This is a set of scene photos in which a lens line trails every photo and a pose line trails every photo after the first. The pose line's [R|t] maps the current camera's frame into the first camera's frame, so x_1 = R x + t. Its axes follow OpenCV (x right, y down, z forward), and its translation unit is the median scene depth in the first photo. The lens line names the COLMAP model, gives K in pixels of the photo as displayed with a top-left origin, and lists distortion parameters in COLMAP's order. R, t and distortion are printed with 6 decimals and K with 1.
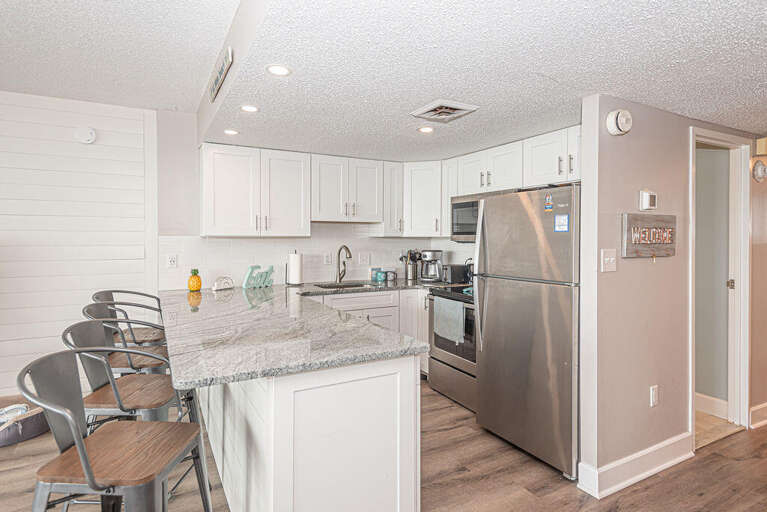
lens RADIAL K [[412.3, 0, 367.5], [0, 412.3, 240.4], [0, 0, 1]] dist [0.000001, -0.000065]
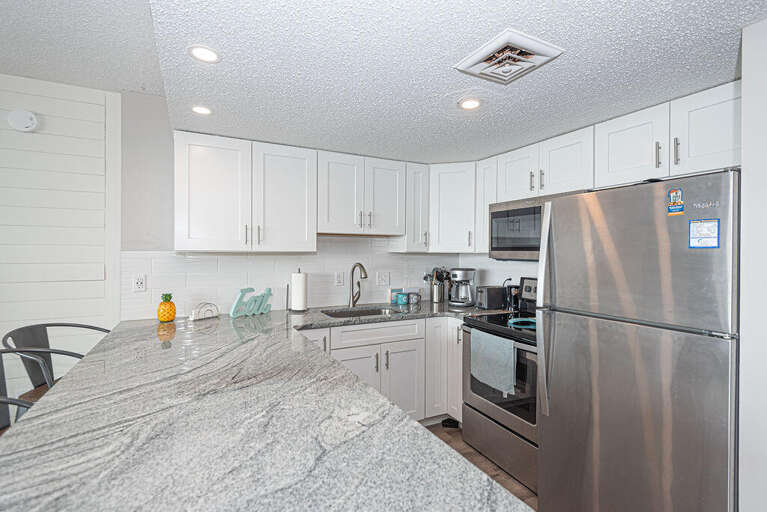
lens RADIAL K [[363.2, 0, 383.5], [0, 363.2, 256.0], [0, 0, 1]] dist [-0.000066, -0.000030]
pose [[0.999974, 0.003313, -0.006344, -0.001740], [-0.003278, 0.999979, 0.005501, -0.006318], [0.006362, -0.005480, 0.999965, 0.283675]]
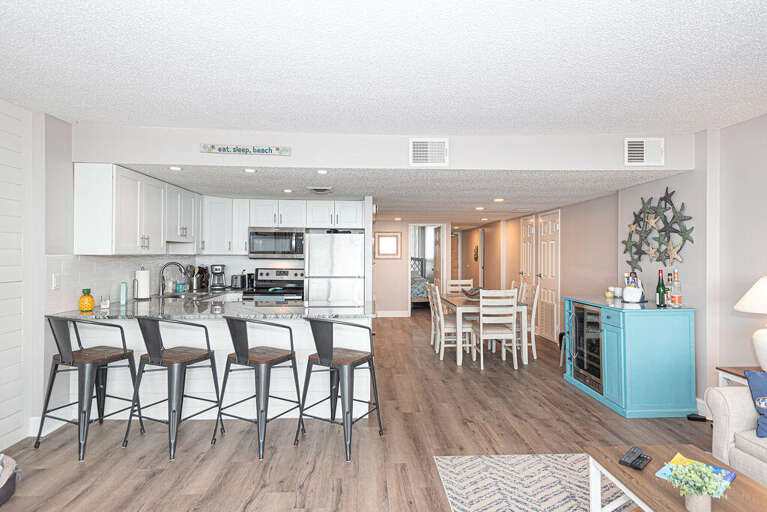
lens RADIAL K [[428.6, 0, 379.5], [0, 428.6, 254.4], [0, 0, 1]] dist [0.051554, -0.040780]
pose [[0.431312, -0.000050, 0.902203, -0.953950], [0.000181, 1.000000, -0.000031, -0.009911], [-0.902203, 0.000176, 0.431312, -0.055008]]
